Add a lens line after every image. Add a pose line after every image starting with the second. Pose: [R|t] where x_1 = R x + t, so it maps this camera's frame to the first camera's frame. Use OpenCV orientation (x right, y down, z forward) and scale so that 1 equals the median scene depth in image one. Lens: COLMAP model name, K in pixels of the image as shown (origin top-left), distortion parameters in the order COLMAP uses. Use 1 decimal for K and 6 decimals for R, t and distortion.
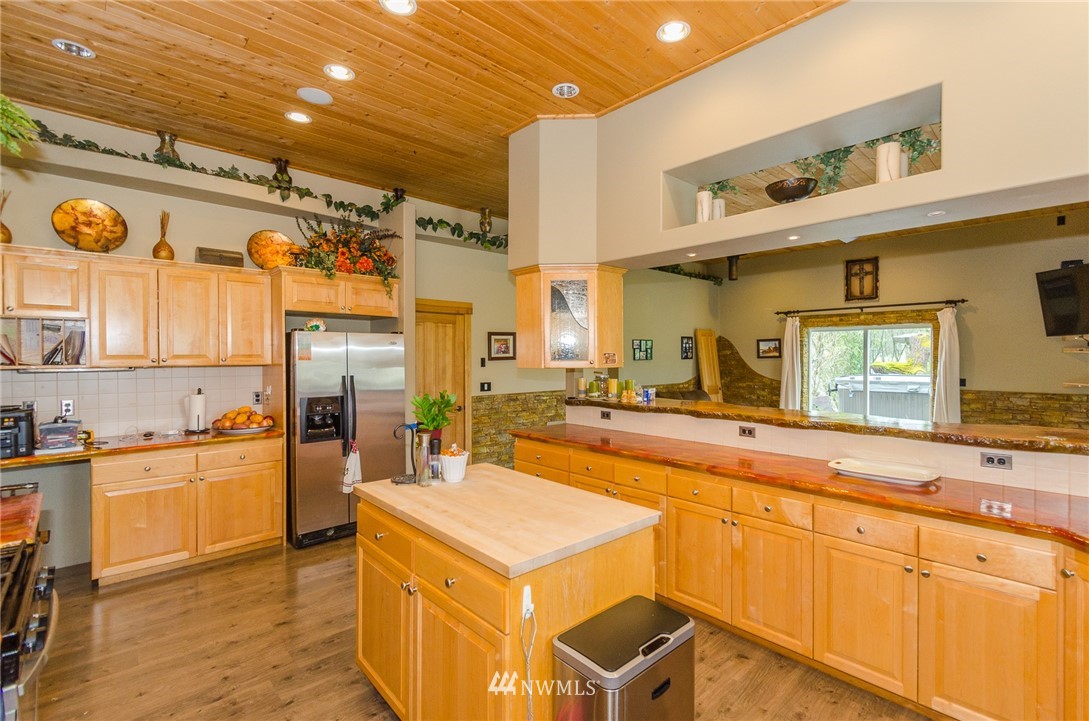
lens RADIAL K [[487.1, 0, 545.3], [0, 487.1, 358.9], [0, 0, 1]] dist [-0.004610, -0.000104]
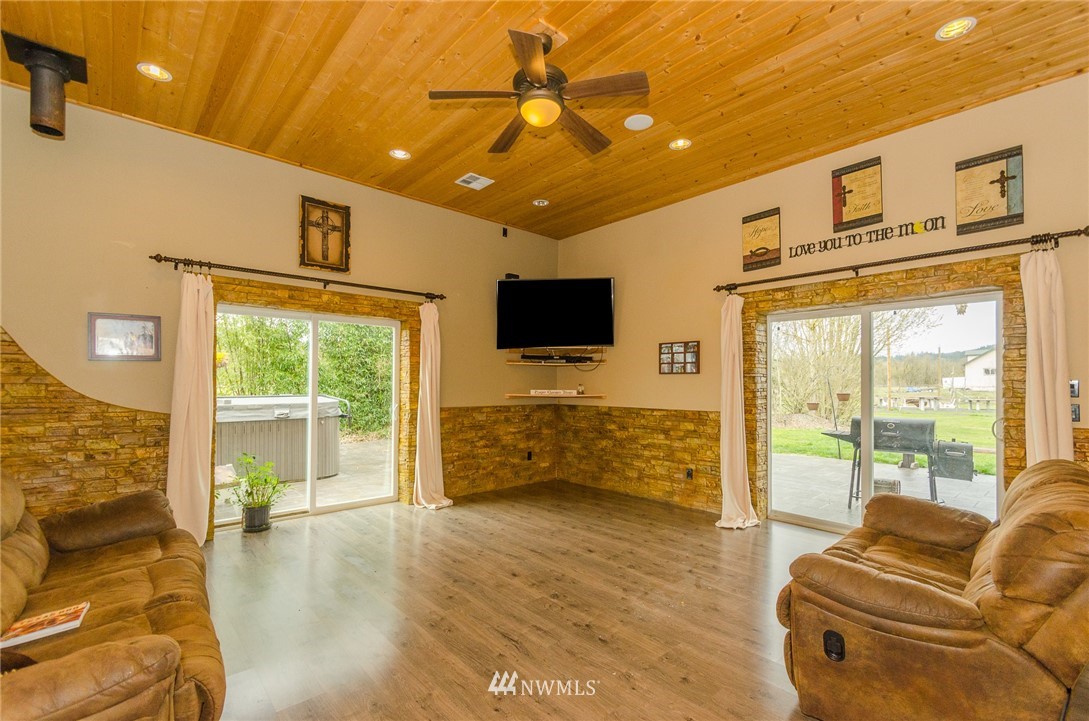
lens RADIAL K [[487.1, 0, 544.0], [0, 487.1, 377.7], [0, 0, 1]] dist [-0.004610, -0.000104]
pose [[0.014980, 0.014652, 0.999780, 0.051750], [0.002868, 0.999888, -0.014696, 0.023828], [-0.999884, 0.003088, 0.014936, 0.725264]]
